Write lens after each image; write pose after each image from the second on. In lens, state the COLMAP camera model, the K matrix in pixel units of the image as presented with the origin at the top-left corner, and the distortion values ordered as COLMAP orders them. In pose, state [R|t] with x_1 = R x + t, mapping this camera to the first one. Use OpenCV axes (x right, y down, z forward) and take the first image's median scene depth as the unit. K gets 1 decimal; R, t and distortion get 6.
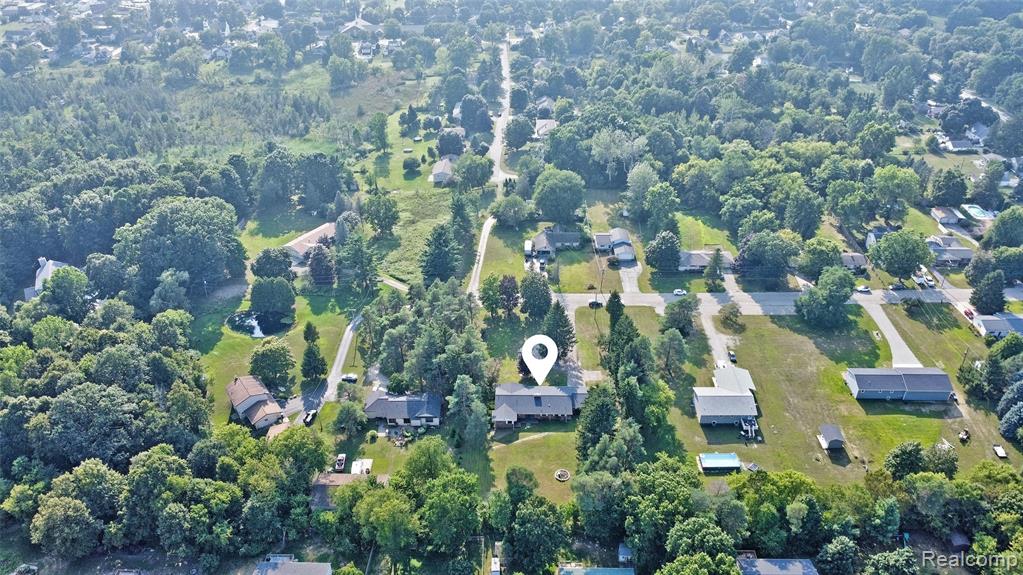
lens RADIAL K [[759.1, 0, 507.2], [0, 759.1, 285.2], [0, 0, 1]] dist [-0.018820, -0.031498]
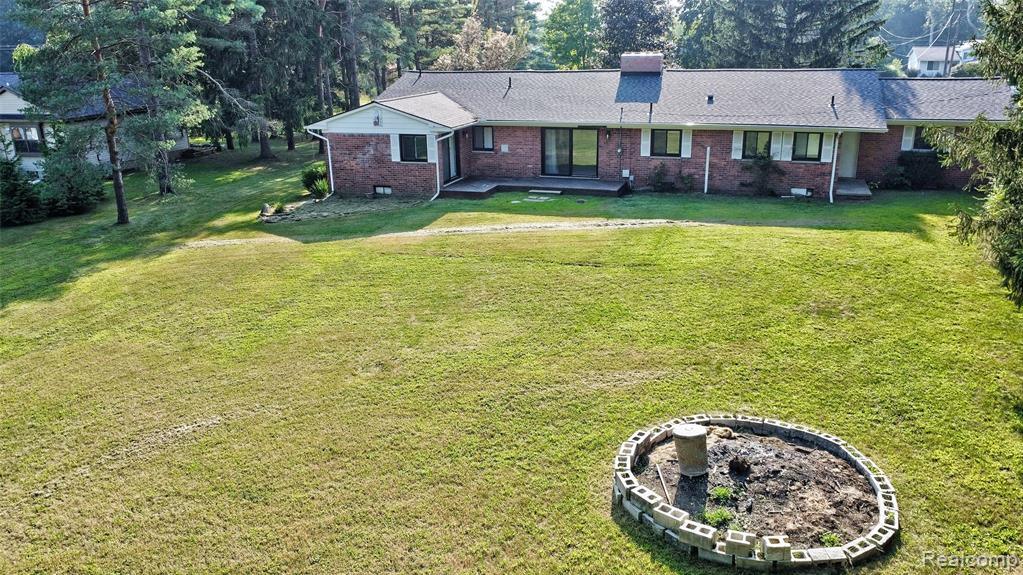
lens RADIAL K [[759.1, 0, 507.2], [0, 759.1, 285.2], [0, 0, 1]] dist [-0.018820, -0.031498]
pose [[0.948528, 0.087618, -0.304330, 0.066883], [-0.161577, 0.960373, -0.227103, 0.236266], [0.272372, 0.264587, 0.925098, 0.881376]]
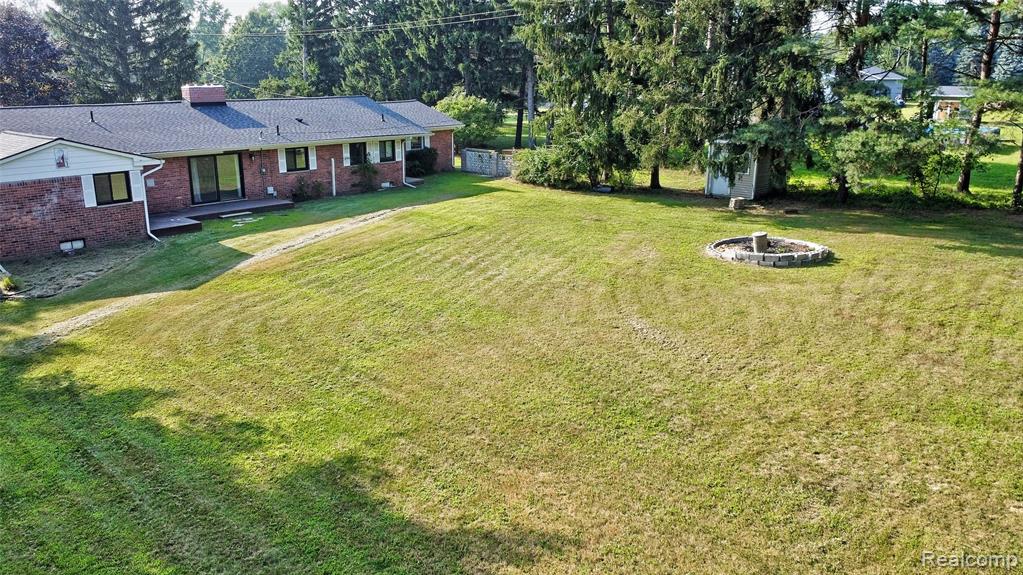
lens RADIAL K [[759.1, 0, 507.2], [0, 759.1, 285.2], [0, 0, 1]] dist [-0.018820, -0.031498]
pose [[0.659960, -0.190972, 0.726624, -0.046797], [0.405036, 0.905008, -0.130021, 0.238543], [-0.632771, 0.380118, 0.674620, 0.883796]]
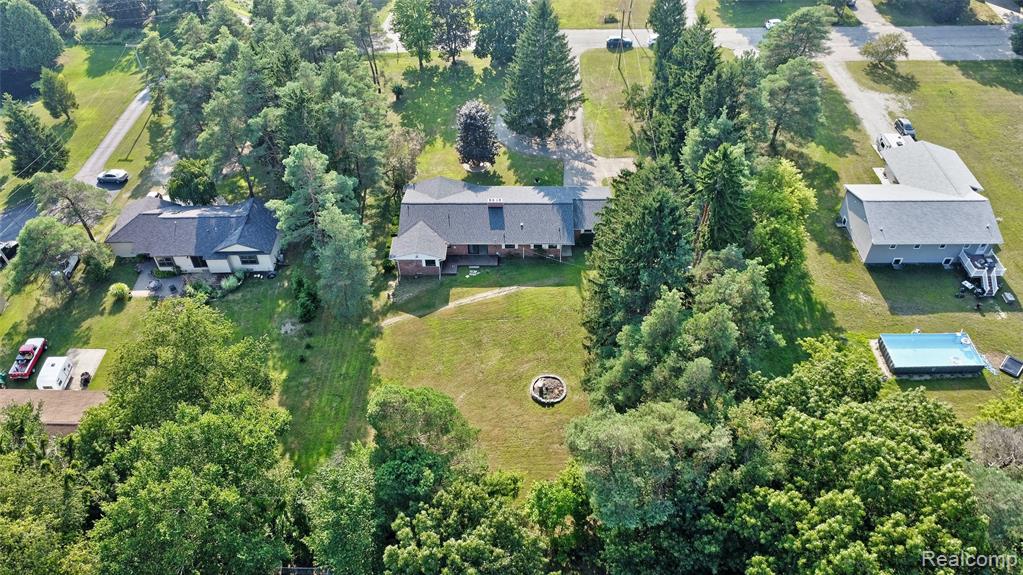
lens RADIAL K [[759.1, 0, 507.2], [0, 759.1, 285.2], [0, 0, 1]] dist [-0.018820, -0.031498]
pose [[0.999983, -0.005800, -0.000370, 0.047908], [0.005765, 0.981878, 0.189428, 0.111373], [-0.000736, -0.189427, 0.981894, 0.572316]]
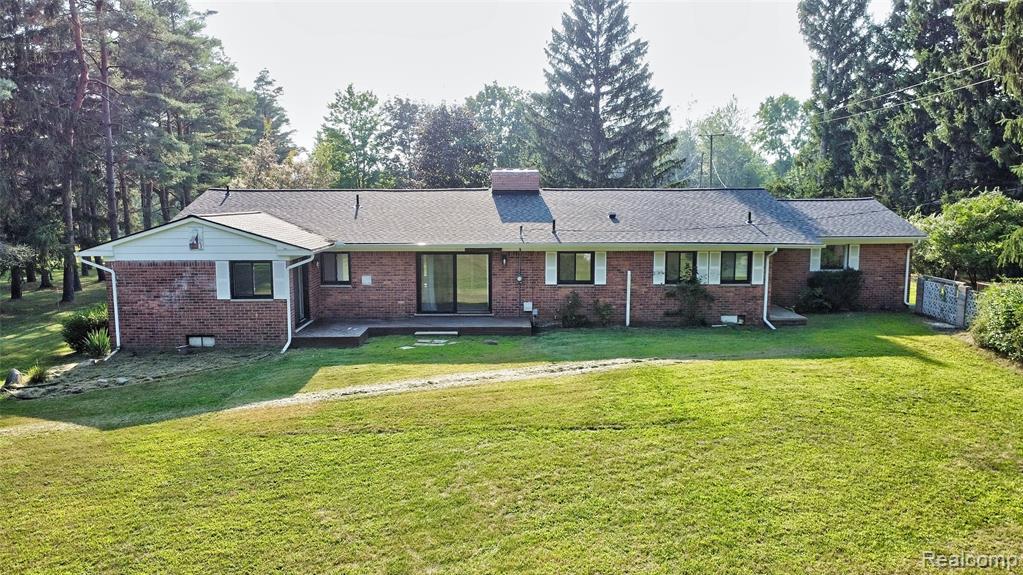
lens RADIAL K [[759.1, 0, 507.2], [0, 759.1, 285.2], [0, 0, 1]] dist [-0.018820, -0.031498]
pose [[0.999401, 0.004410, 0.034315, 0.034675], [0.011232, 0.896753, -0.442388, 0.227485], [-0.032723, 0.442508, 0.896167, 0.910914]]
